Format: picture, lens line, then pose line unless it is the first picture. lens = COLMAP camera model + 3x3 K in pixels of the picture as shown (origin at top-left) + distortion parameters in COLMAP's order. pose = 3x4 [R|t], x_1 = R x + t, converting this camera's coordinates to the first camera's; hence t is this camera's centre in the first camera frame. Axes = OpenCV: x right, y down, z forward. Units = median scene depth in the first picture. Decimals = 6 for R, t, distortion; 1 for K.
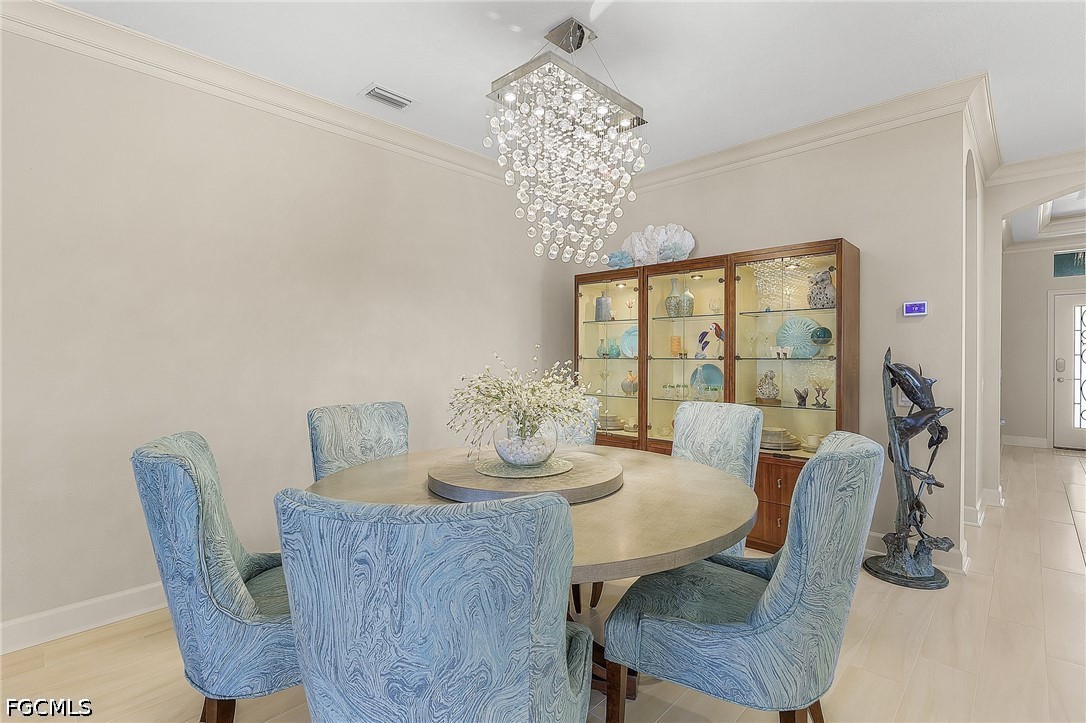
lens RADIAL K [[545.0, 0, 543.3], [0, 545.0, 360.2], [0, 0, 1]] dist [0.000765, 0.000030]
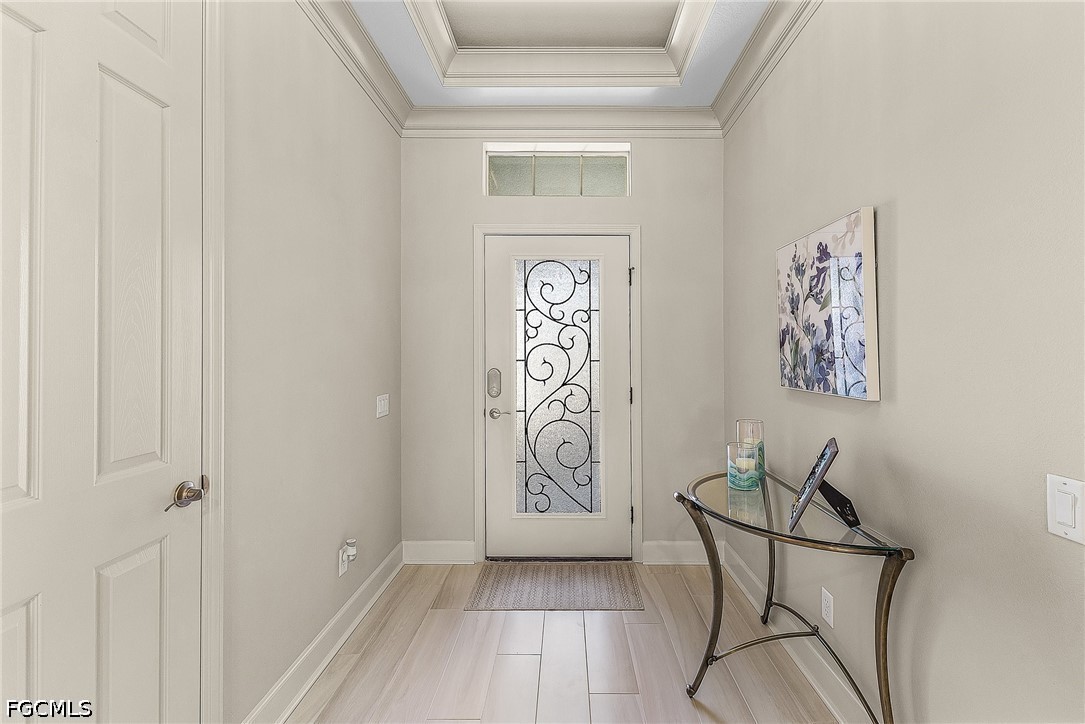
lens RADIAL K [[470.0, 0, 542.8], [0, 470.0, 363.7], [0, 0, 1]] dist [0.009037, -0.001542]
pose [[0.679212, 0.004912, 0.733926, 0.675083], [0.006735, 0.999894, -0.012925, -0.001949], [-0.733911, 0.013722, 0.679107, 0.689392]]
